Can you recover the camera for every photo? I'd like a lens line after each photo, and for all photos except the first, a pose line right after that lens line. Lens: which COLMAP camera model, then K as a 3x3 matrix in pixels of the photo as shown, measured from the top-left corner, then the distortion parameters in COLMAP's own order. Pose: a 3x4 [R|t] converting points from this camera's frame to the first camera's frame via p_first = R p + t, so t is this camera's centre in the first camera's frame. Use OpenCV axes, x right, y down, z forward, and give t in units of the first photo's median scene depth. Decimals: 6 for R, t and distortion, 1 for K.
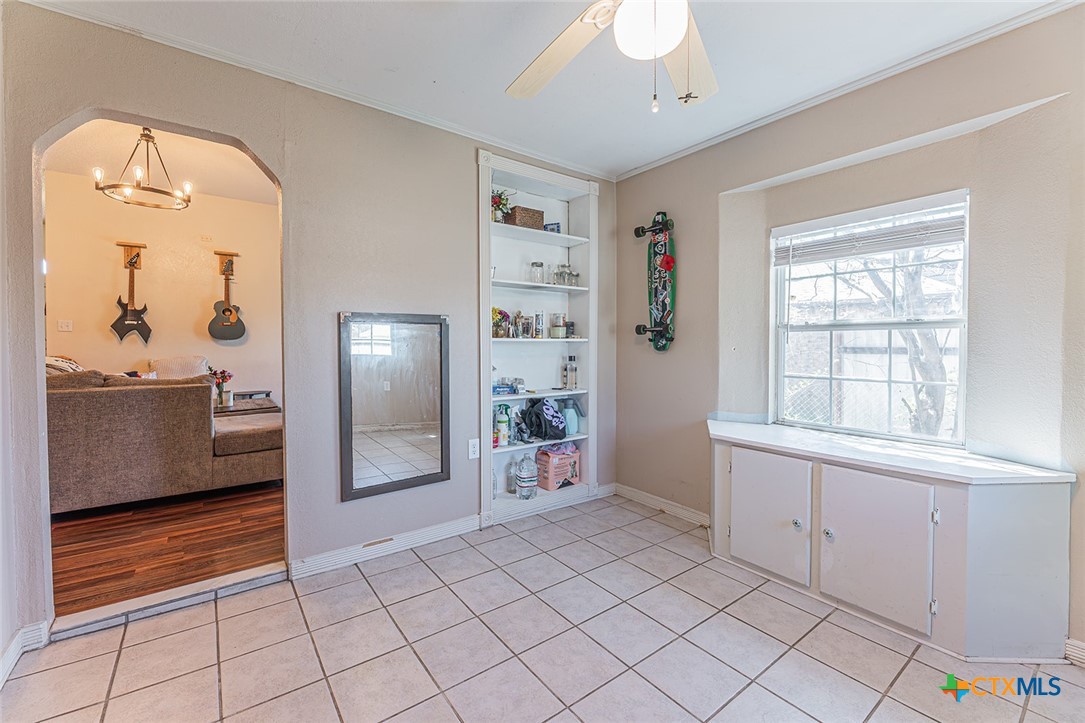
lens RADIAL K [[440.8, 0, 538.3], [0, 440.8, 352.5], [0, 0, 1]] dist [-0.000811, -0.003854]
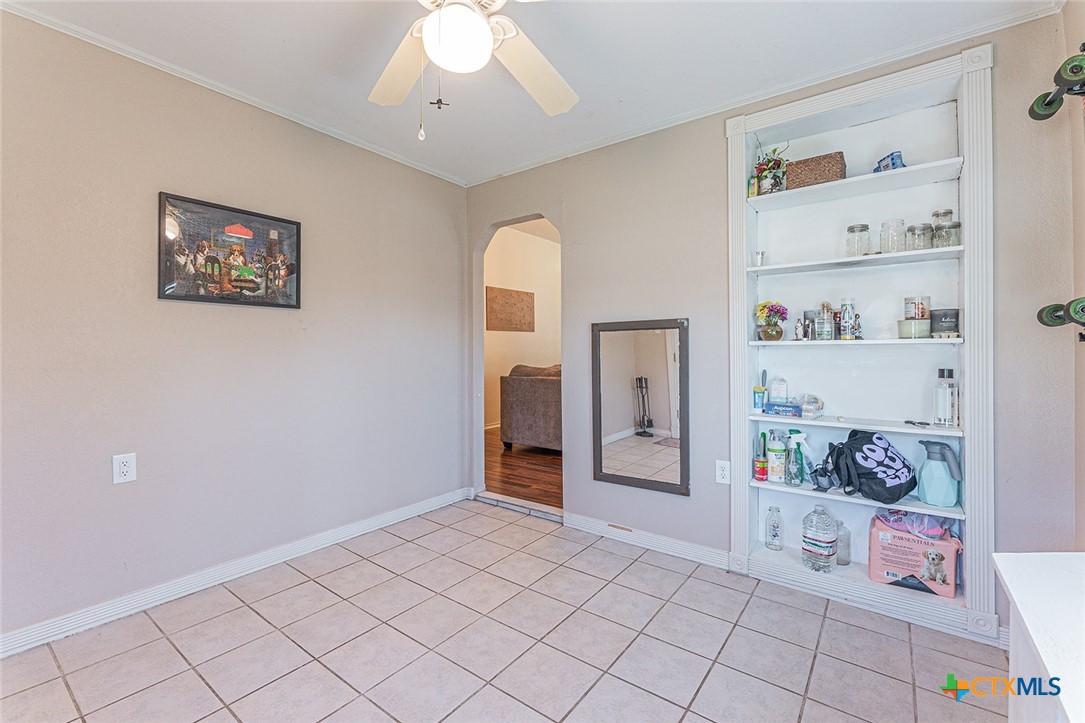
lens RADIAL K [[467.6, 0, 537.4], [0, 467.6, 351.0], [0, 0, 1]] dist [-0.001152, -0.004942]
pose [[0.285174, -0.002335, -0.958473, 0.614108], [-0.018147, 0.999805, -0.007835, -0.001485], [0.958304, 0.019628, 0.285076, 0.394021]]
